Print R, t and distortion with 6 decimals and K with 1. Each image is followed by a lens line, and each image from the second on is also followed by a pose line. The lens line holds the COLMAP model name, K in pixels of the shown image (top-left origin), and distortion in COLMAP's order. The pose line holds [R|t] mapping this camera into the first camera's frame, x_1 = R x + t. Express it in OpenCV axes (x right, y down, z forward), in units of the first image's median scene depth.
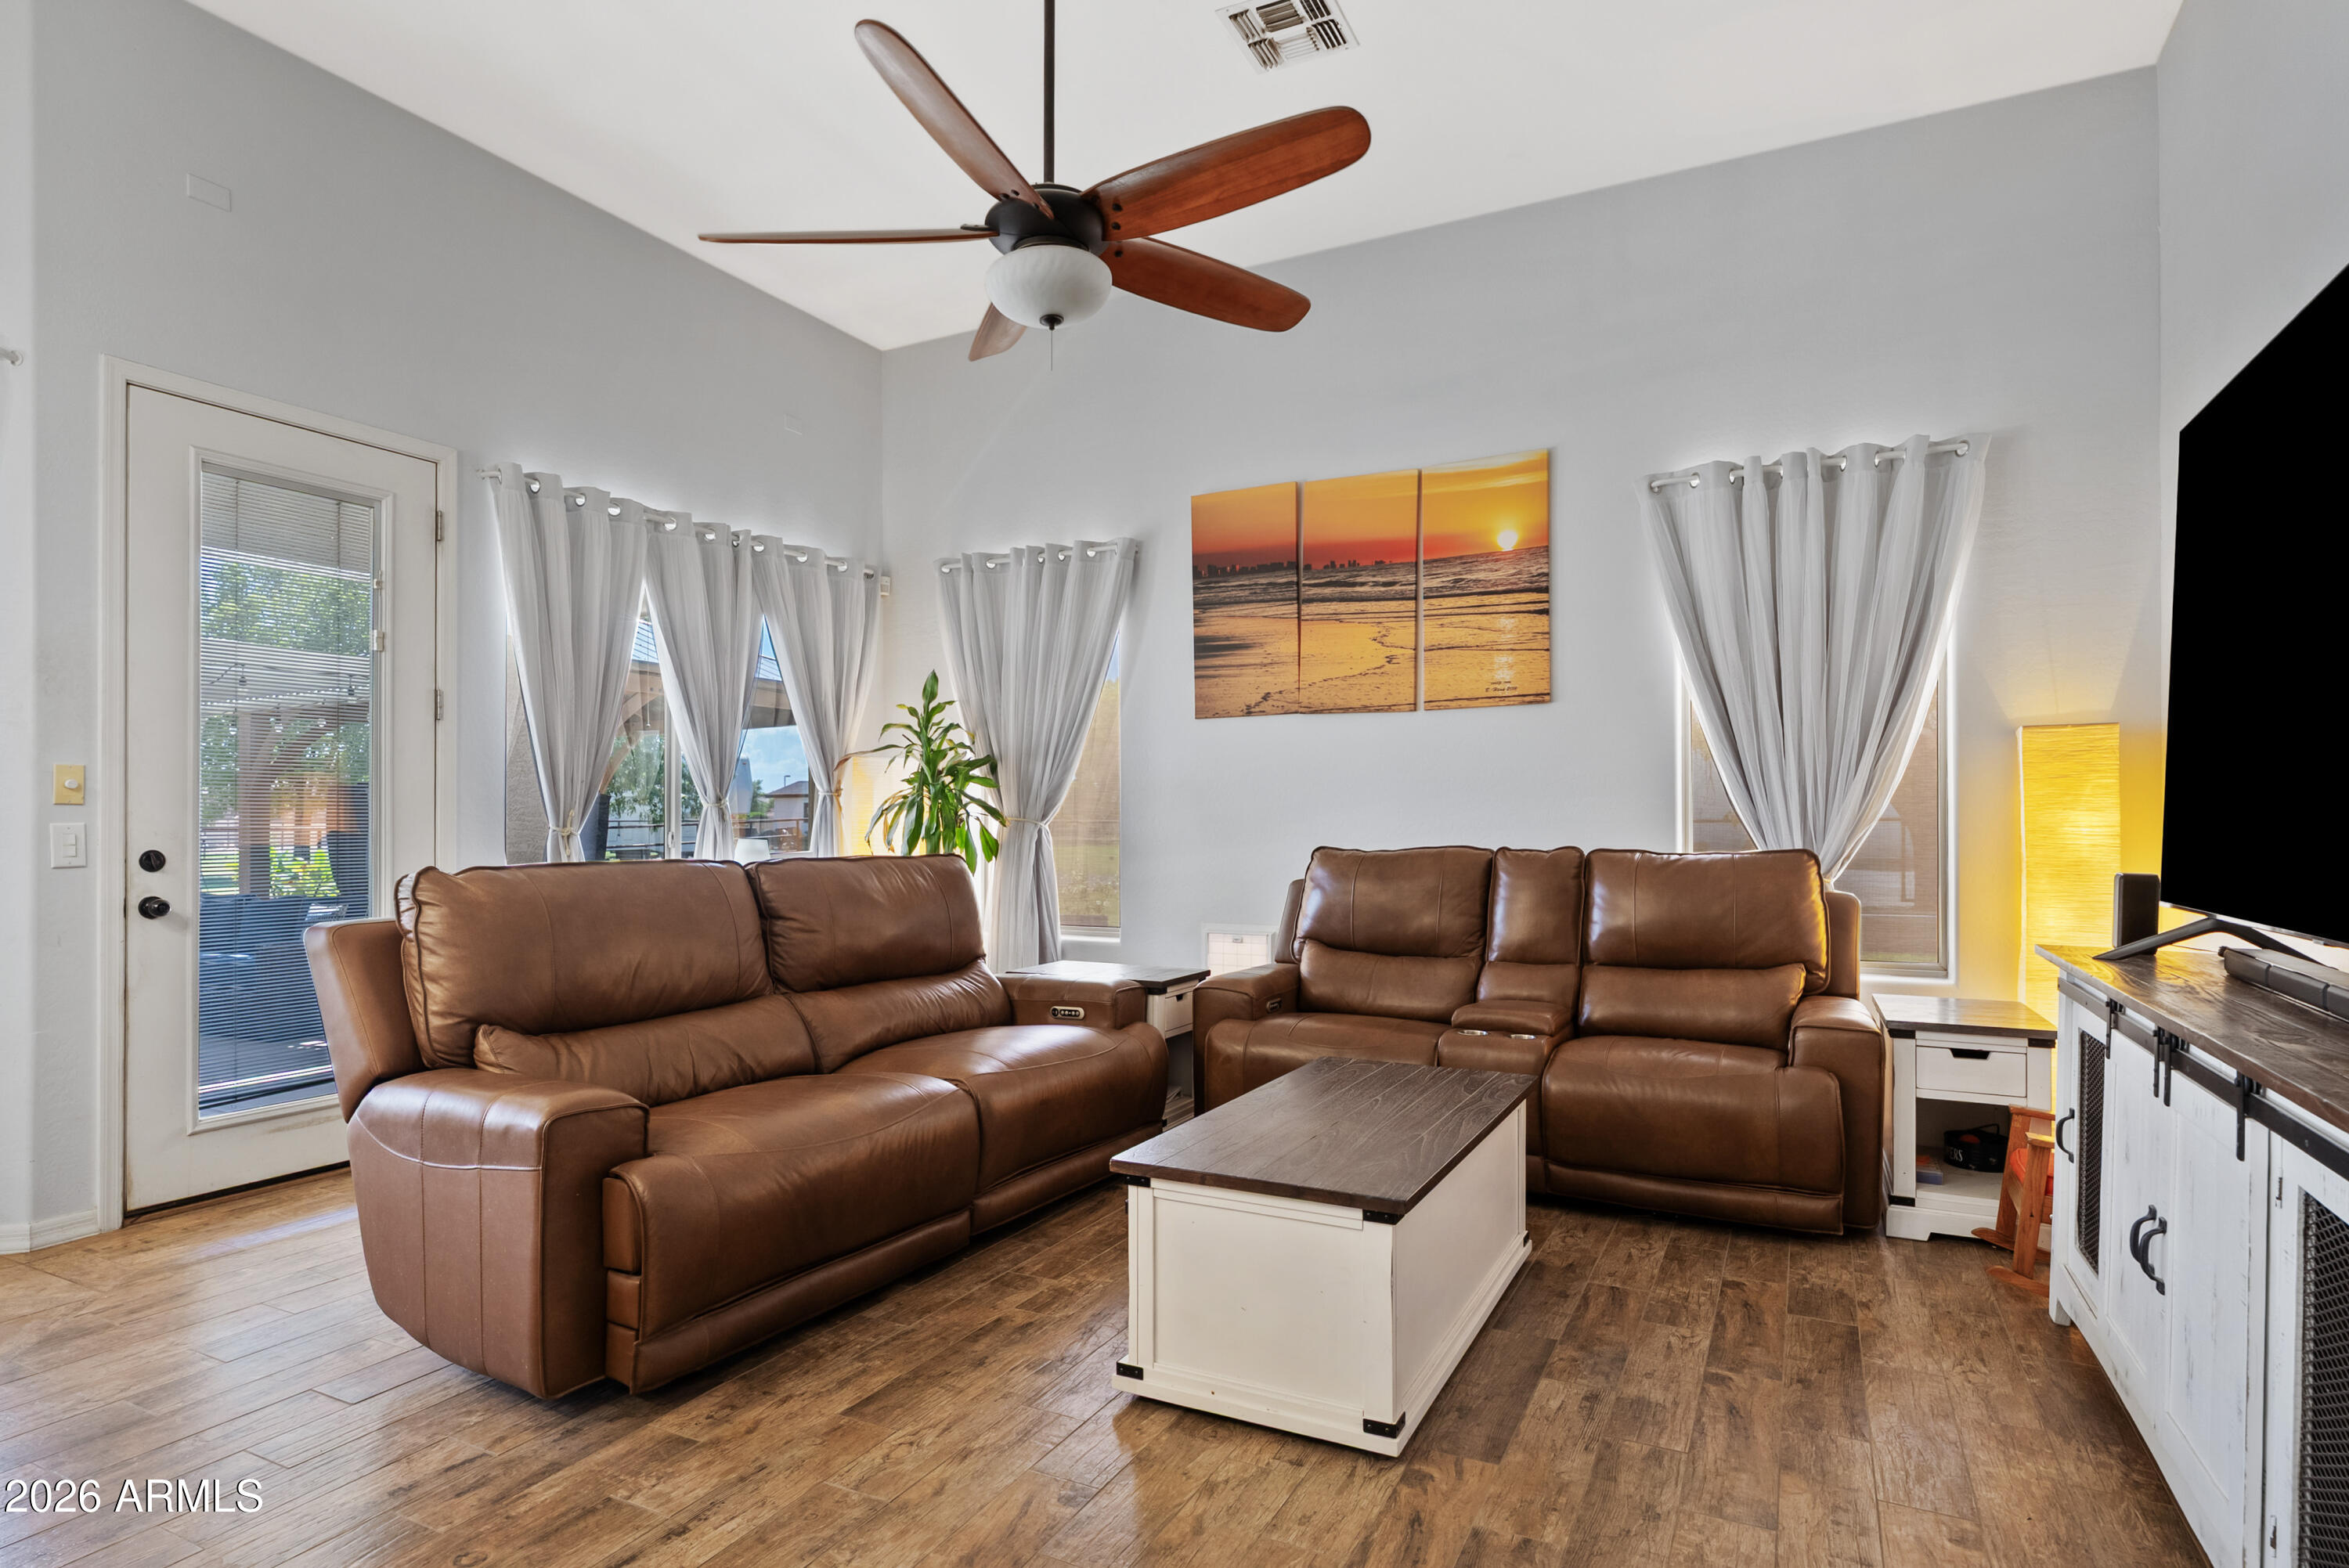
lens RADIAL K [[1229.7, 0, 1170.6], [0, 1229.7, 820.3], [0, 0, 1]] dist [-0.012773, 0.003122]
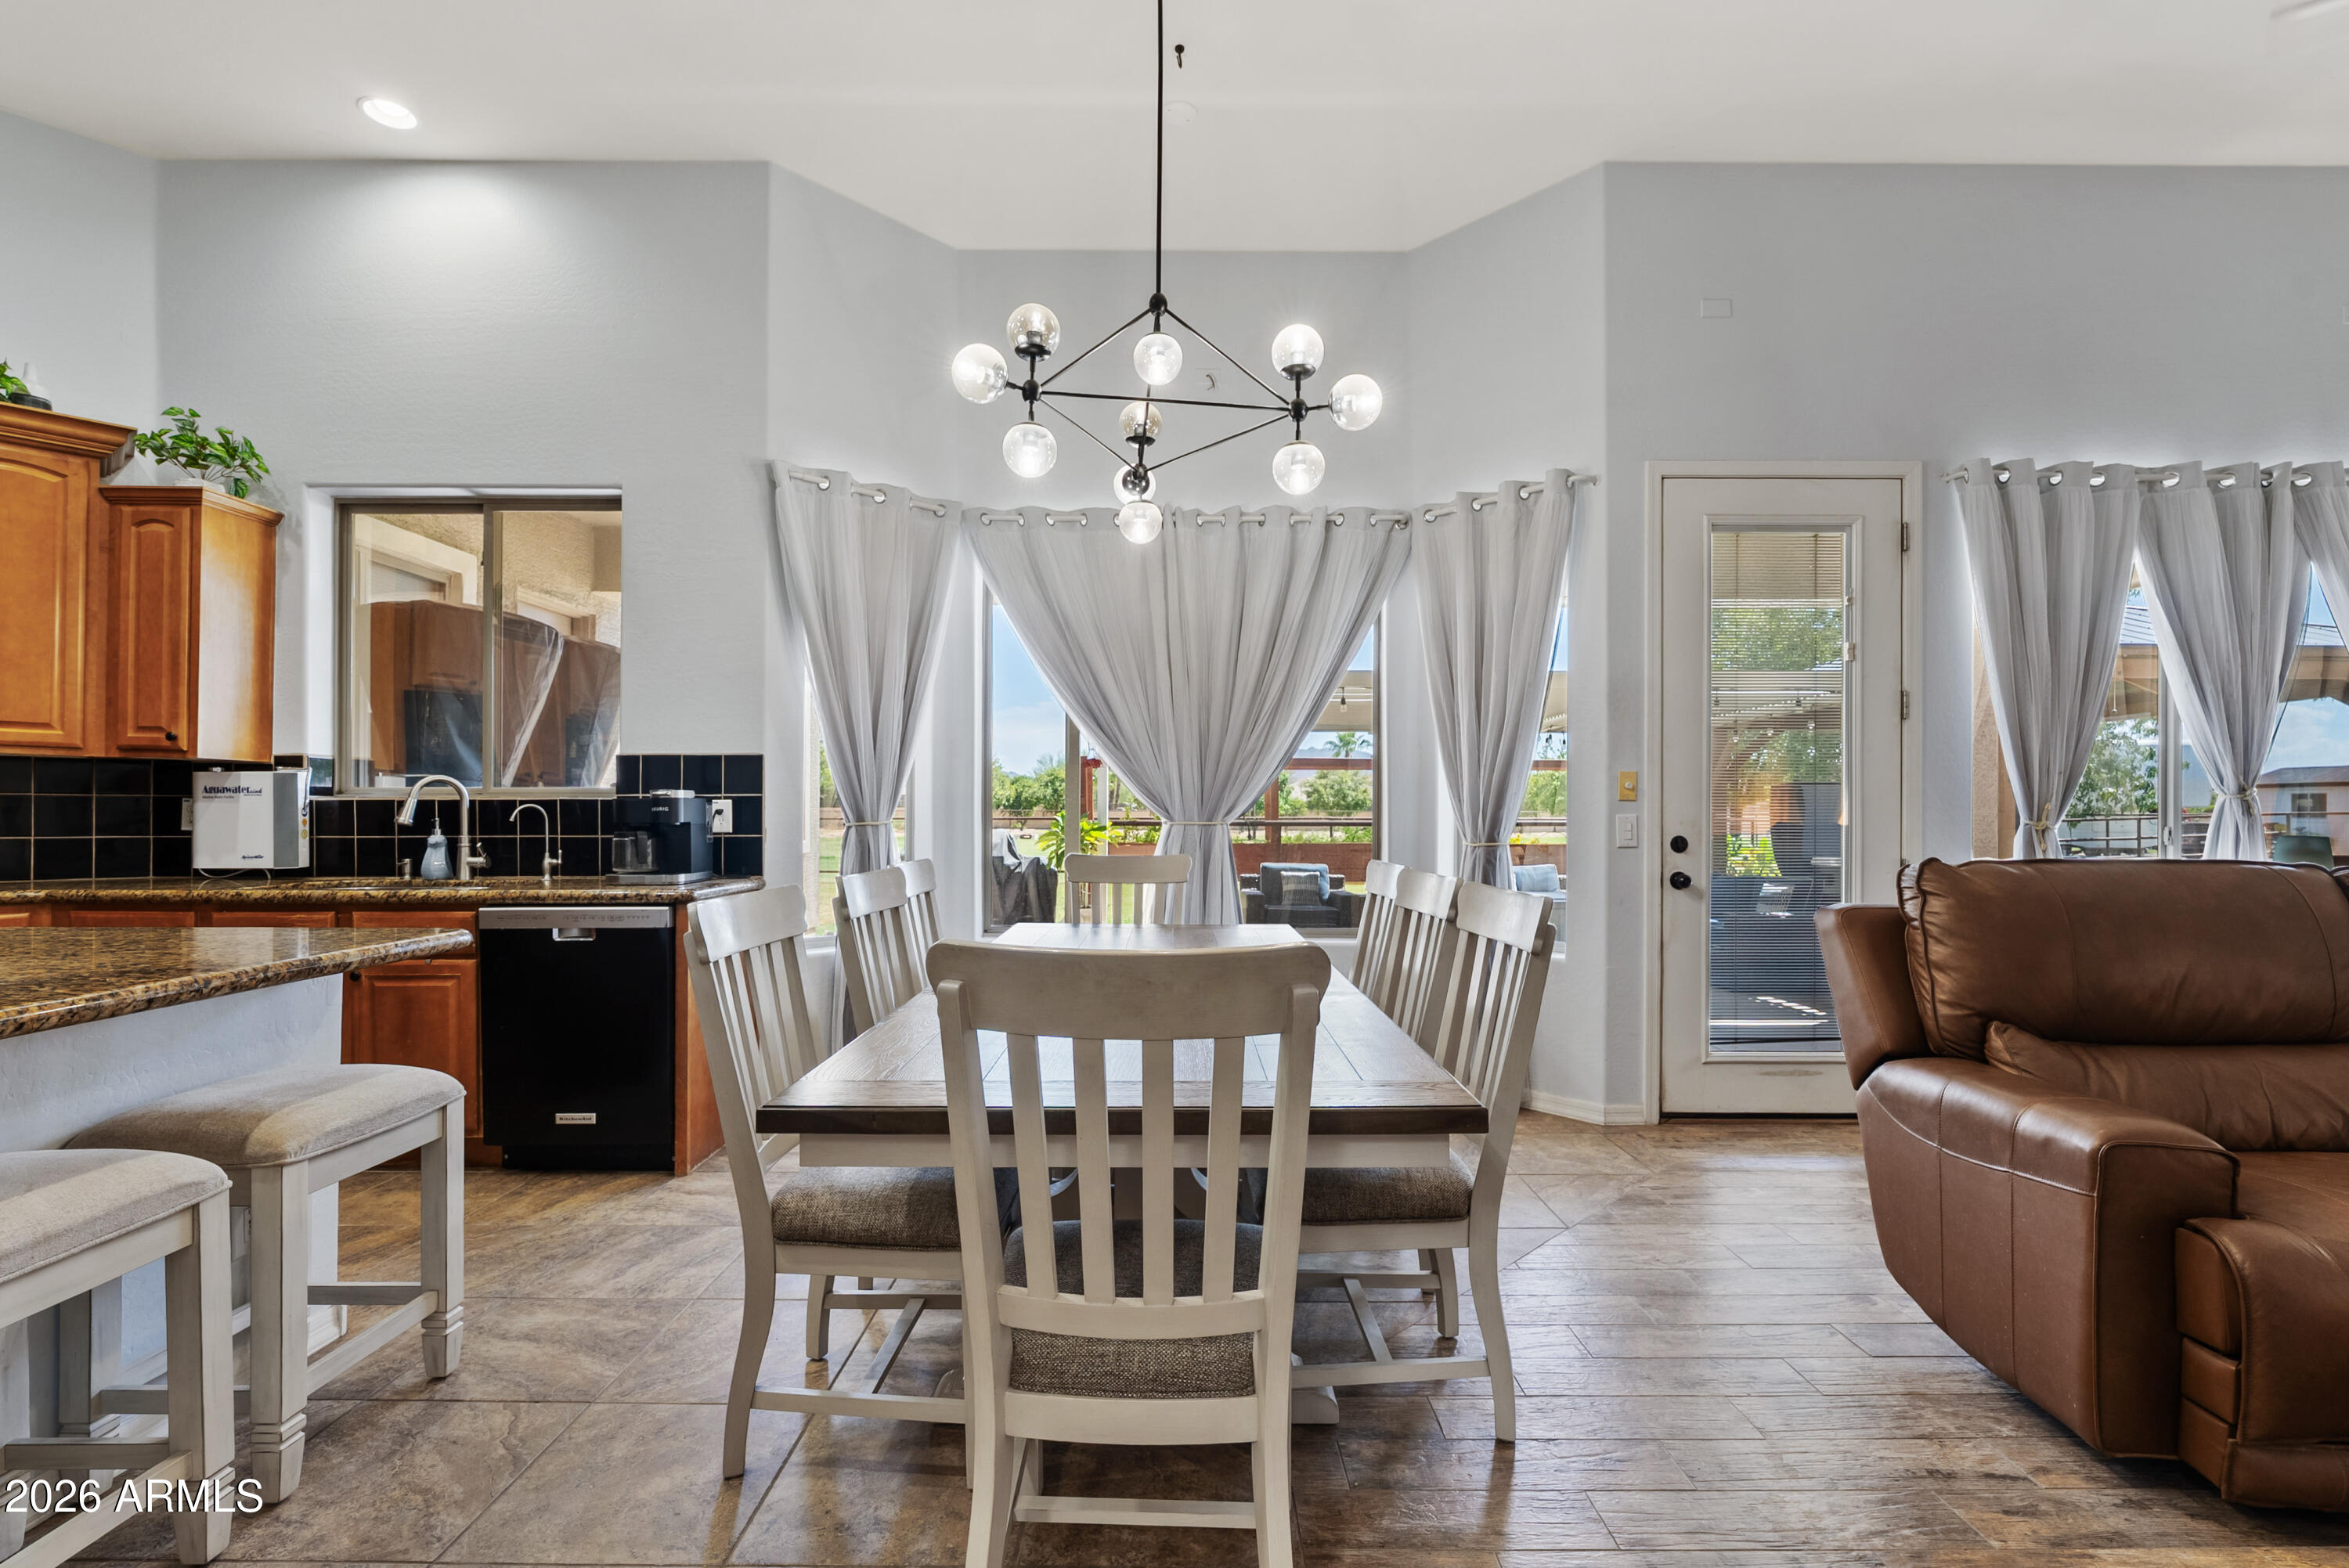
lens RADIAL K [[1073.3, 0, 1173.8], [0, 1073.3, 808.0], [0, 0, 1]] dist [-0.007229, 0.003245]
pose [[0.450239, -0.001472, -0.892907, -0.067755], [-0.002954, 0.999991, -0.003138, 0.000220], [0.892903, 0.004051, 0.450230, 0.016461]]
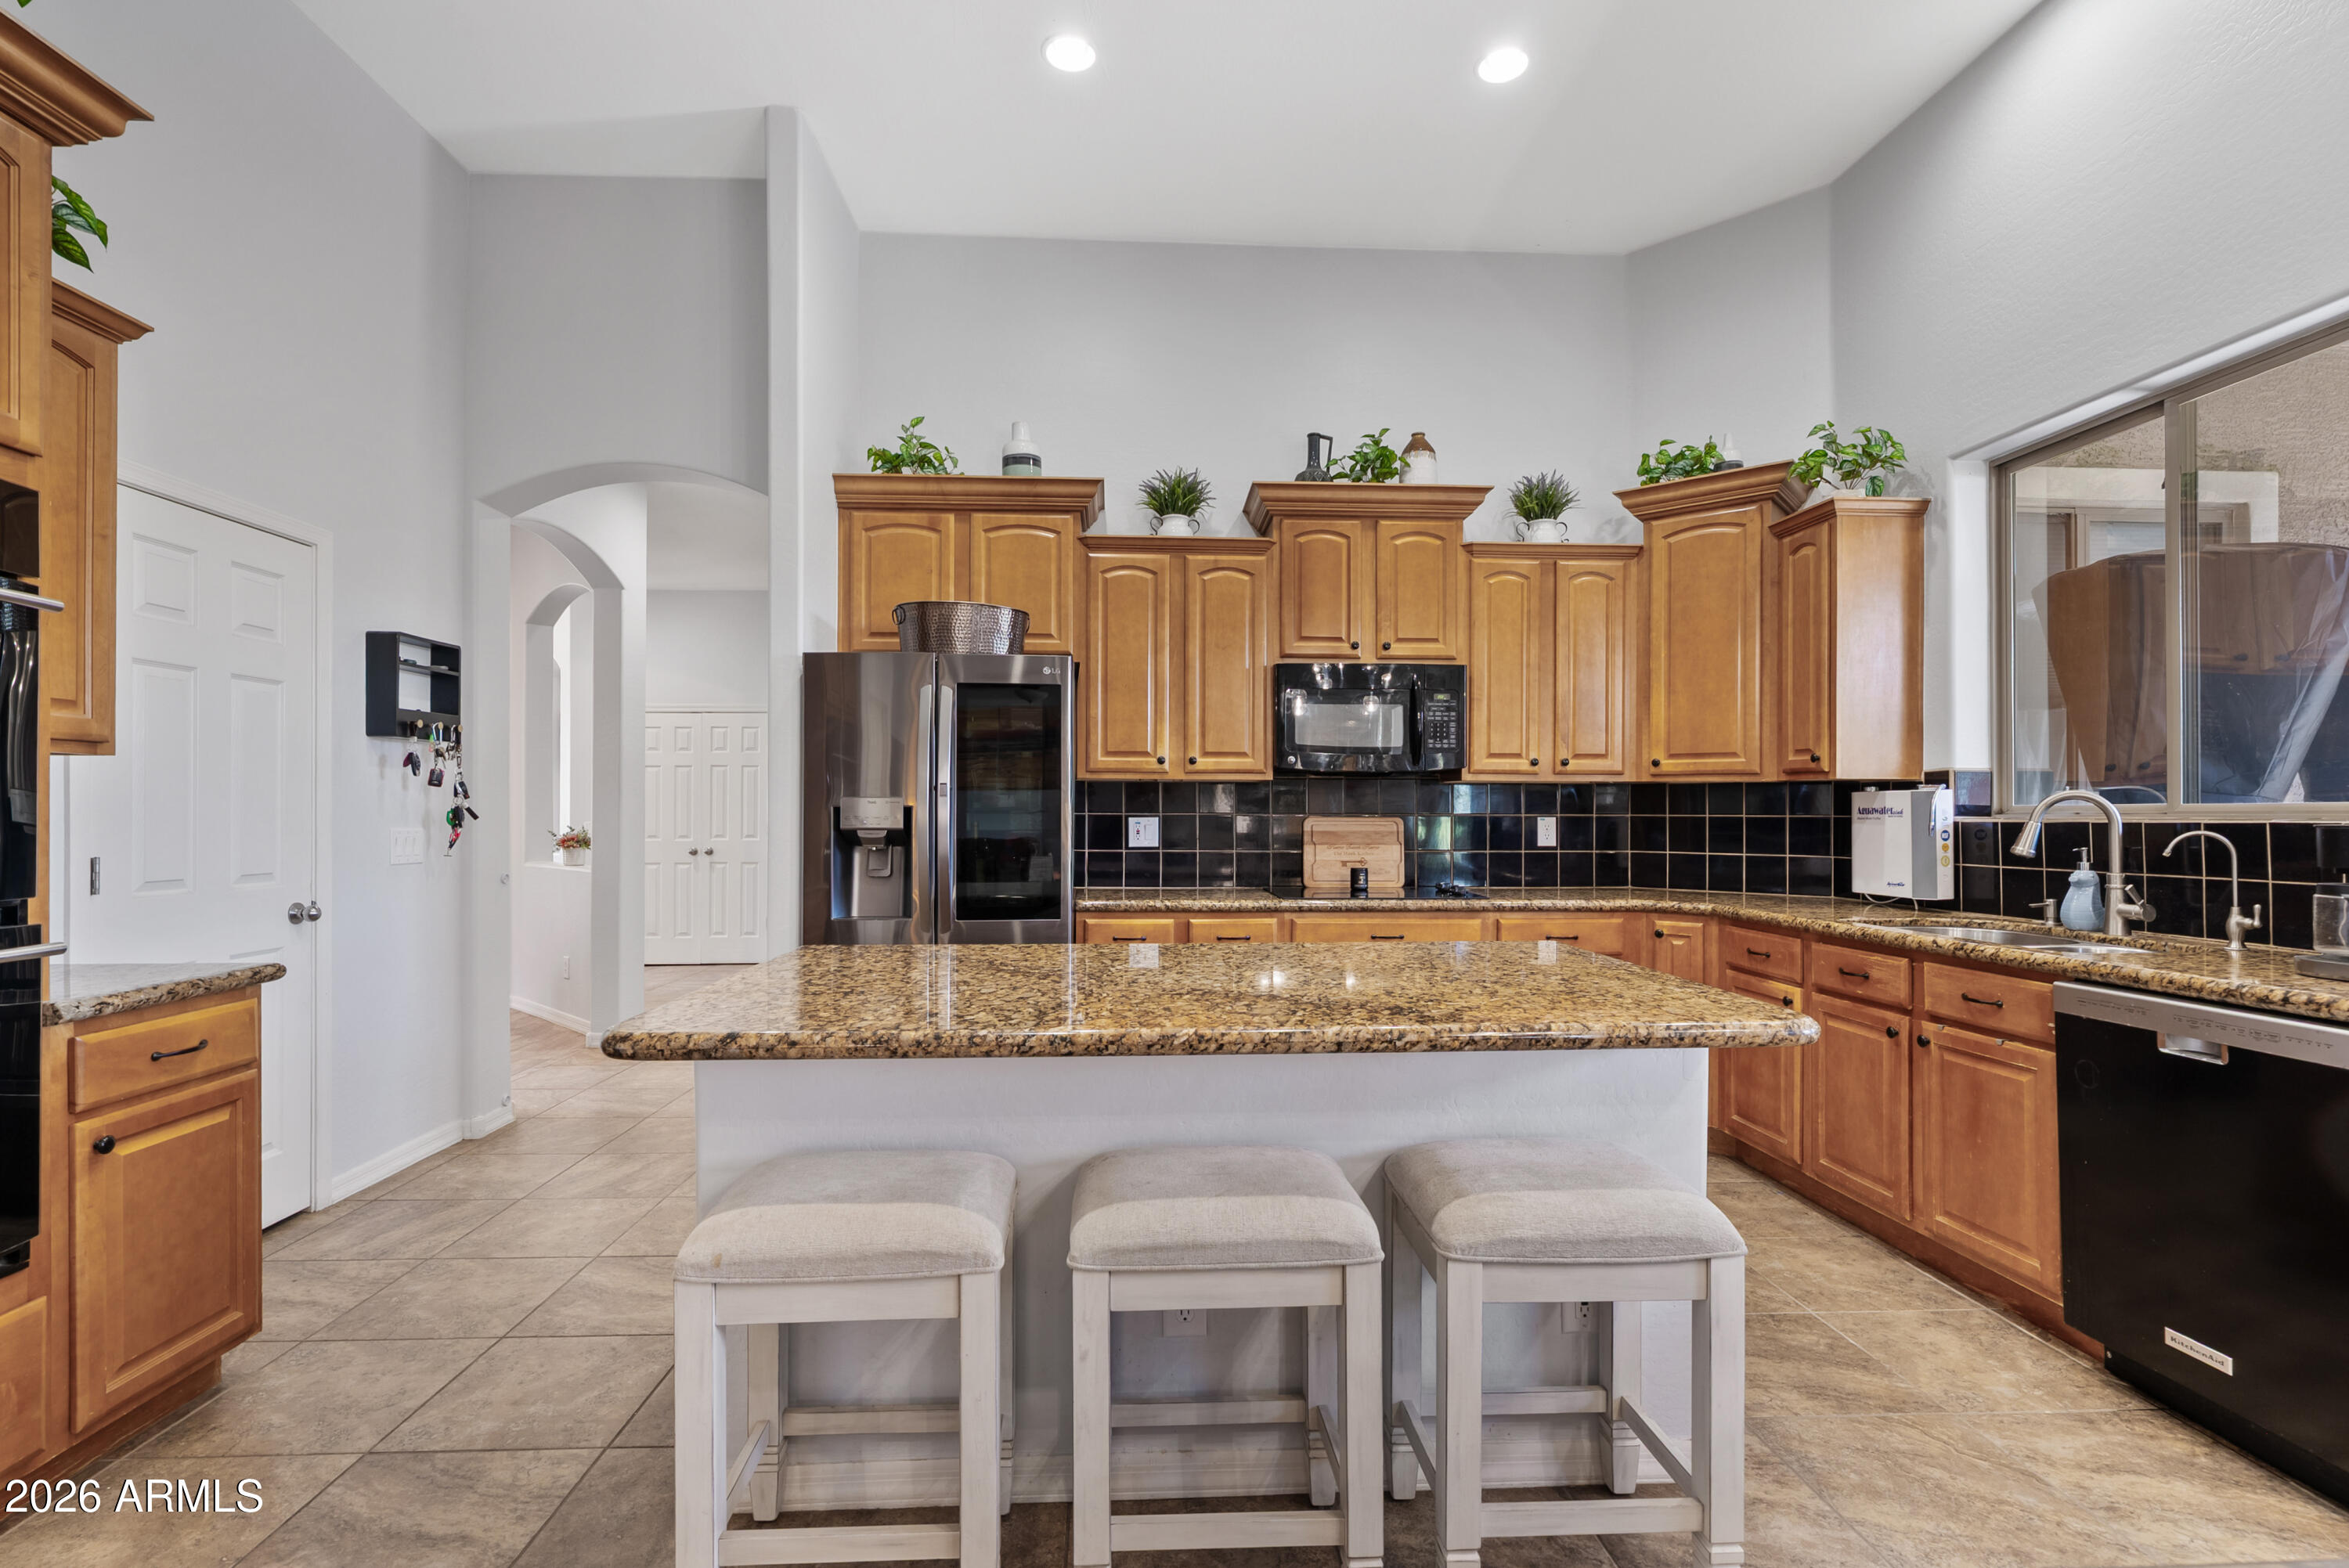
lens RADIAL K [[1073.3, 0, 1173.2], [0, 1073.3, 808.1], [0, 0, 1]] dist [-0.007229, 0.003245]
pose [[-0.865248, -0.003264, -0.501334, -0.350920], [-0.001245, 0.999990, -0.004362, -0.014519], [0.501343, -0.003150, -0.865243, 0.176567]]
